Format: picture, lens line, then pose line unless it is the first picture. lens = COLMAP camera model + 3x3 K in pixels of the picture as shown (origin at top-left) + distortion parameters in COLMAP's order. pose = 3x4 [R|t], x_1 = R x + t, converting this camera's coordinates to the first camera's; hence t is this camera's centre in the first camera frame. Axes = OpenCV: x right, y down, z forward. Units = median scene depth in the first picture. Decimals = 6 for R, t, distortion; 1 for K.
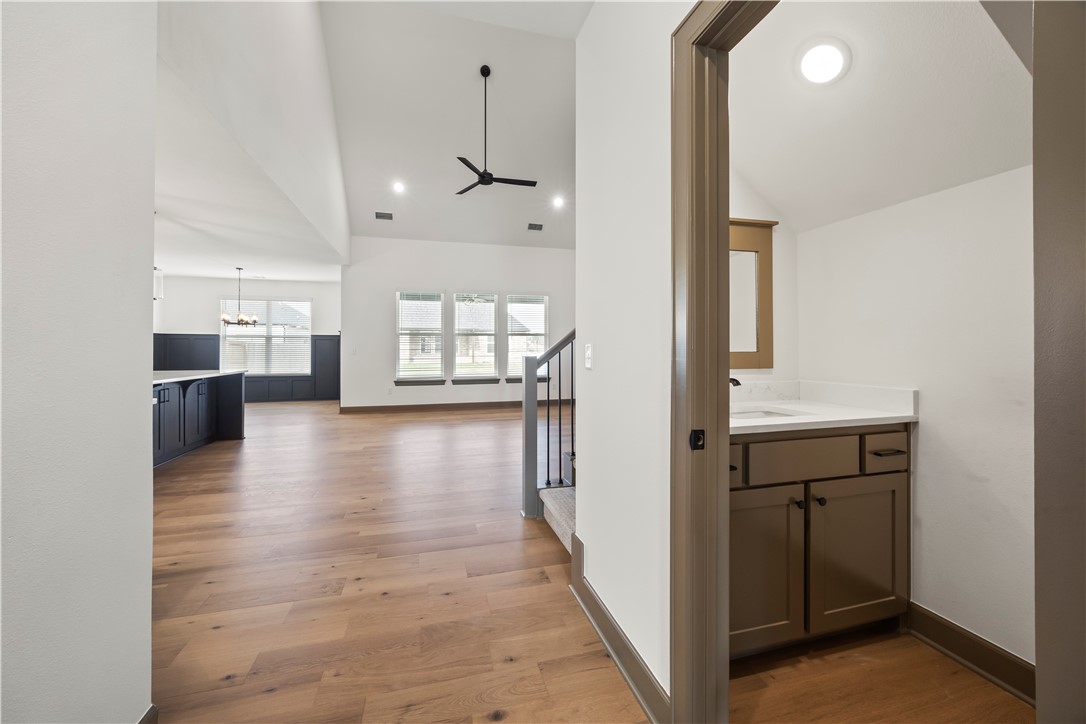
lens RADIAL K [[413.5, 0, 538.2], [0, 413.5, 350.1], [0, 0, 1]] dist [-0.002541, 0.000402]
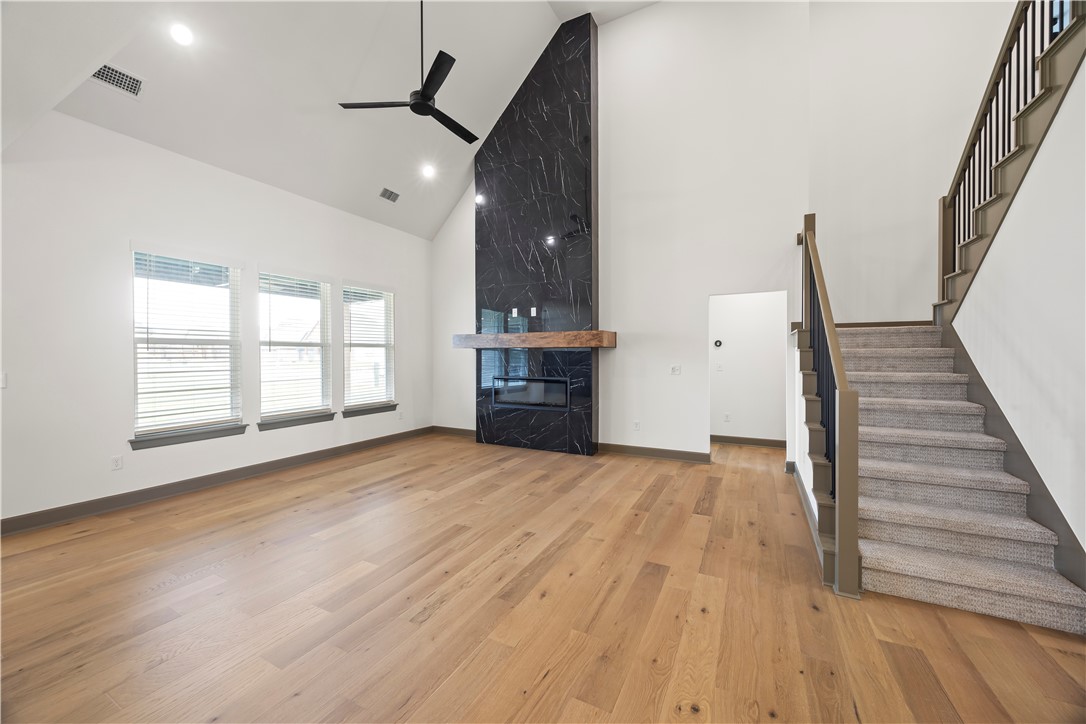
lens RADIAL K [[413.5, 0, 537.0], [0, 413.5, 359.8], [0, 0, 1]] dist [-0.002541, 0.000402]
pose [[0.685060, -0.009760, 0.728421, -0.354985], [0.005088, 0.999950, 0.008613, -0.017647], [-0.728469, -0.002194, 0.685075, 0.323274]]
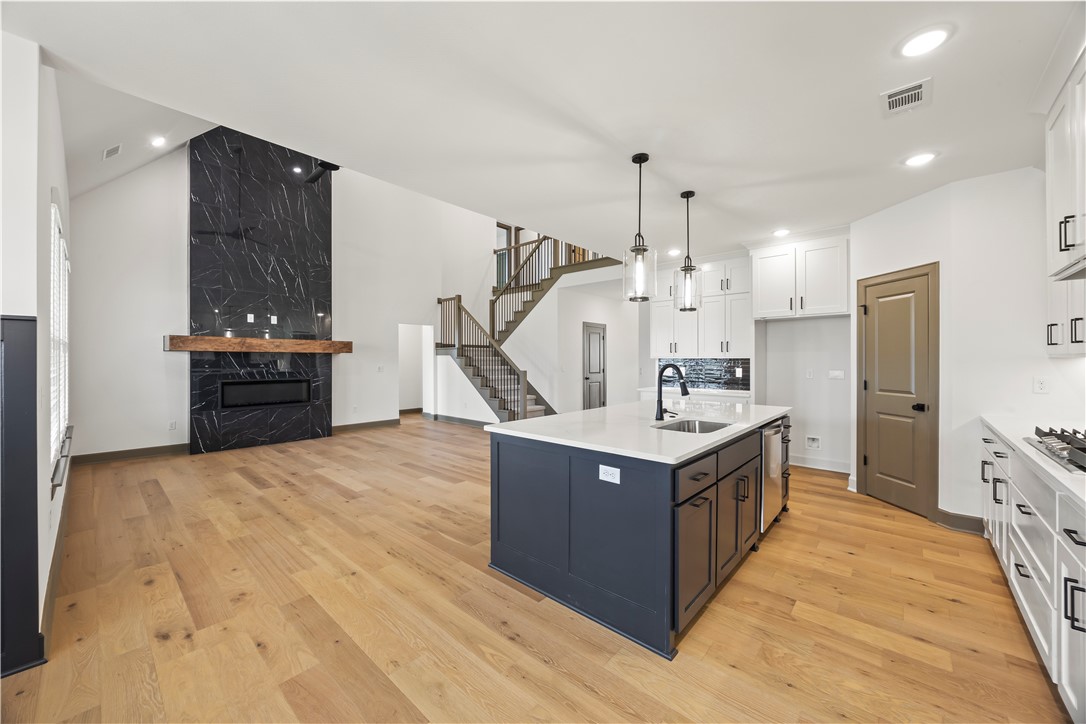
lens RADIAL K [[413.5, 0, 539.1], [0, 413.5, 359.3], [0, 0, 1]] dist [-0.002541, 0.000402]
pose [[-0.544854, -0.002113, 0.838528, -0.780452], [-0.000867, 0.999998, 0.001956, -0.020806], [-0.838531, 0.000338, -0.544855, 0.824260]]
